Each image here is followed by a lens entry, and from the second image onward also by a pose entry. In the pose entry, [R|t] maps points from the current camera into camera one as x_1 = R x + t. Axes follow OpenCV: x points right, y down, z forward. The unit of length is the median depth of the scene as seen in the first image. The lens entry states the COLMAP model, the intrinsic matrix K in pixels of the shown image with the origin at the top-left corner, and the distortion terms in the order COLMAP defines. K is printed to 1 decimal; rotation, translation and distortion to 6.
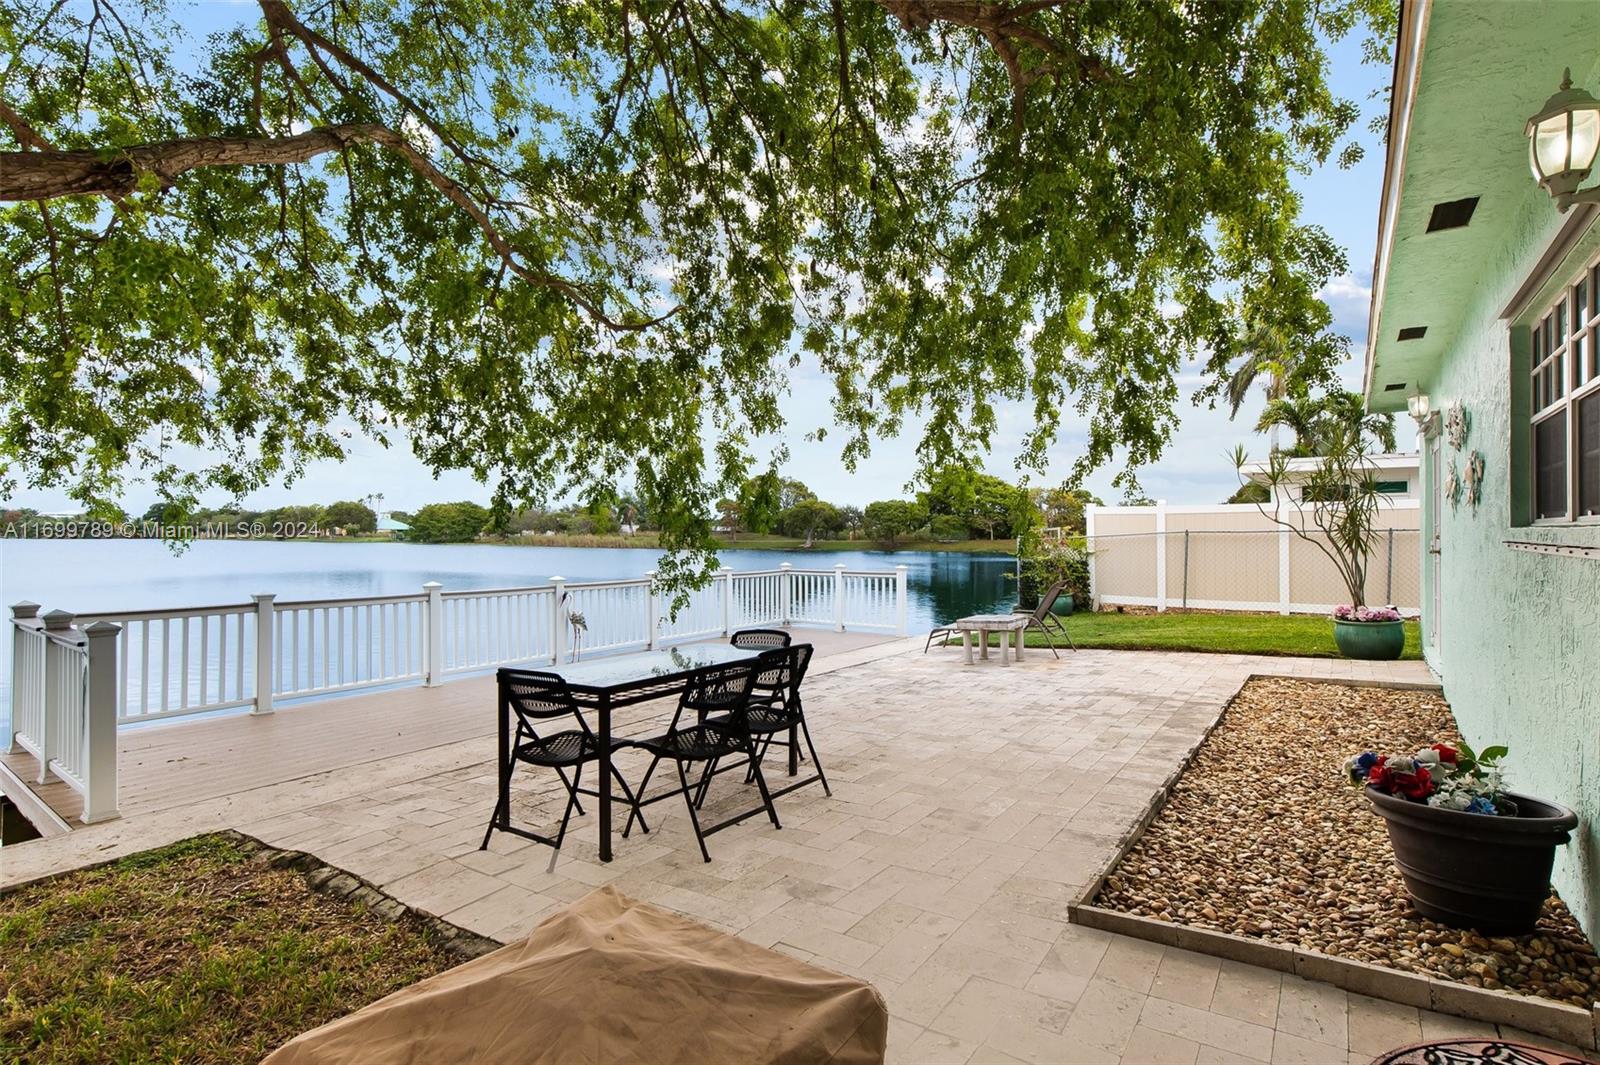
lens RADIAL K [[750.5, 0, 802.1], [0, 750.5, 531.3], [0, 0, 1]] dist [0.008118, -0.002882]
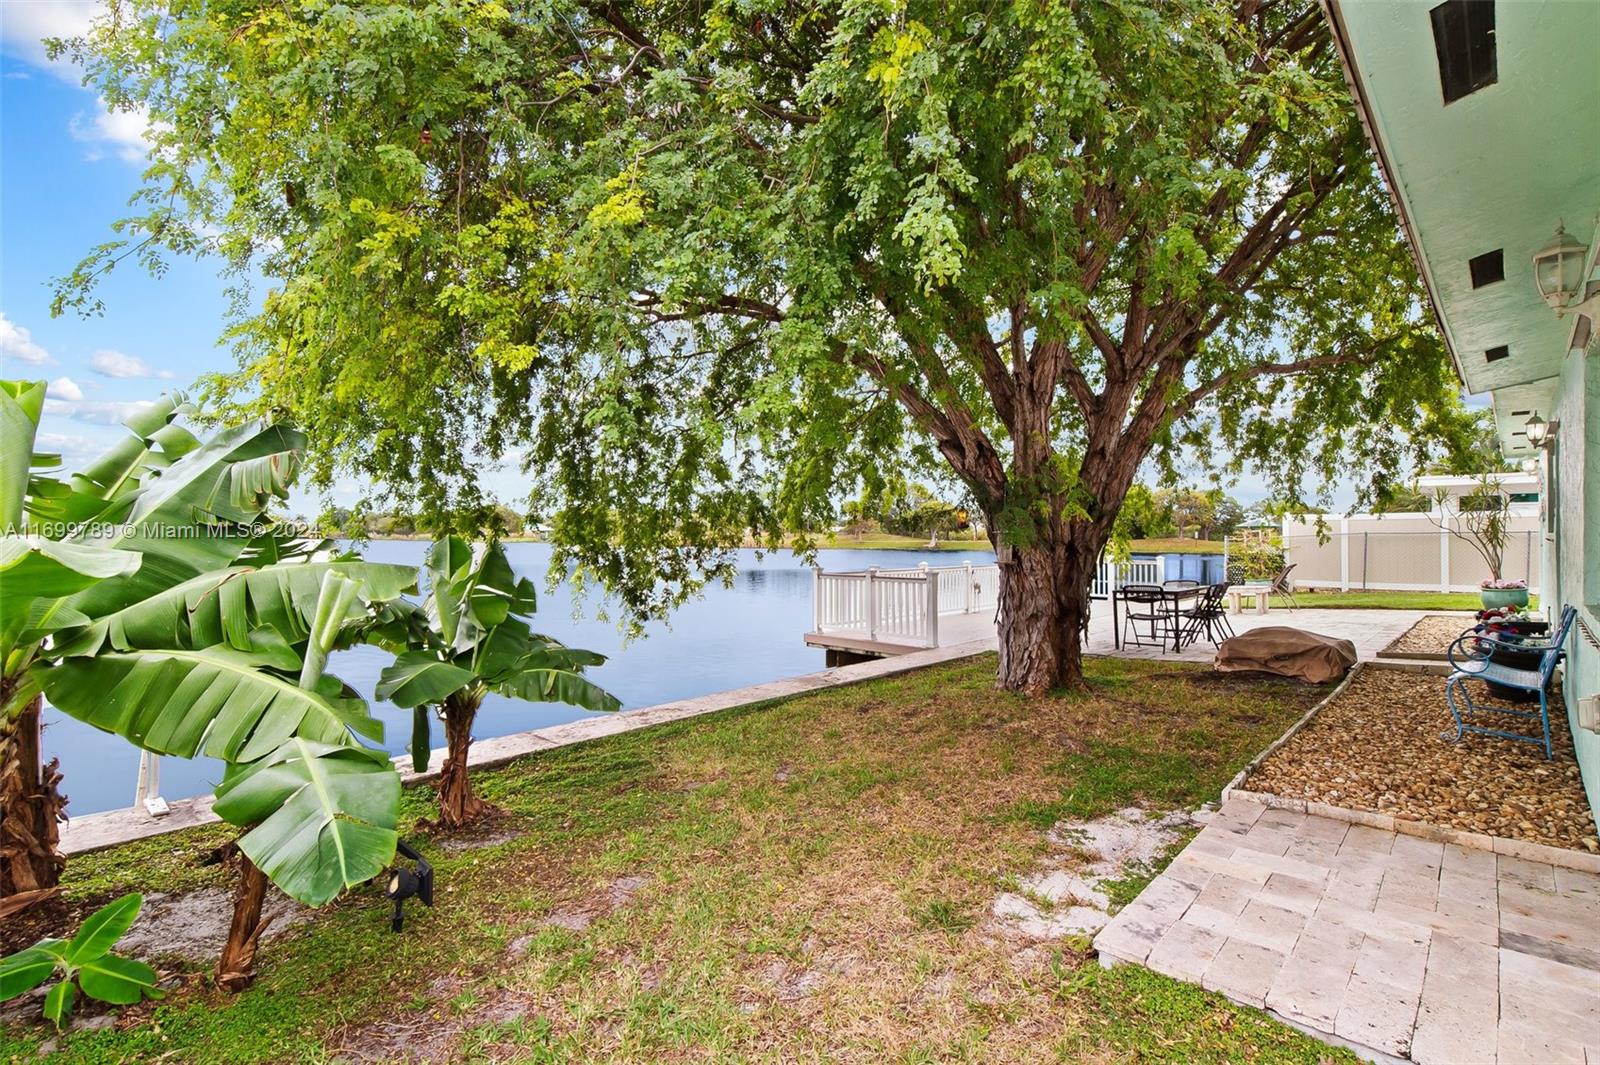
lens RADIAL K [[750.5, 0, 806.0], [0, 750.5, 531.0], [0, 0, 1]] dist [0.008118, -0.002882]
pose [[0.991824, -0.001978, -0.127598, -0.291546], [0.001952, 0.999998, -0.000332, -0.003991], [0.127598, 0.000080, 0.991826, -0.440129]]
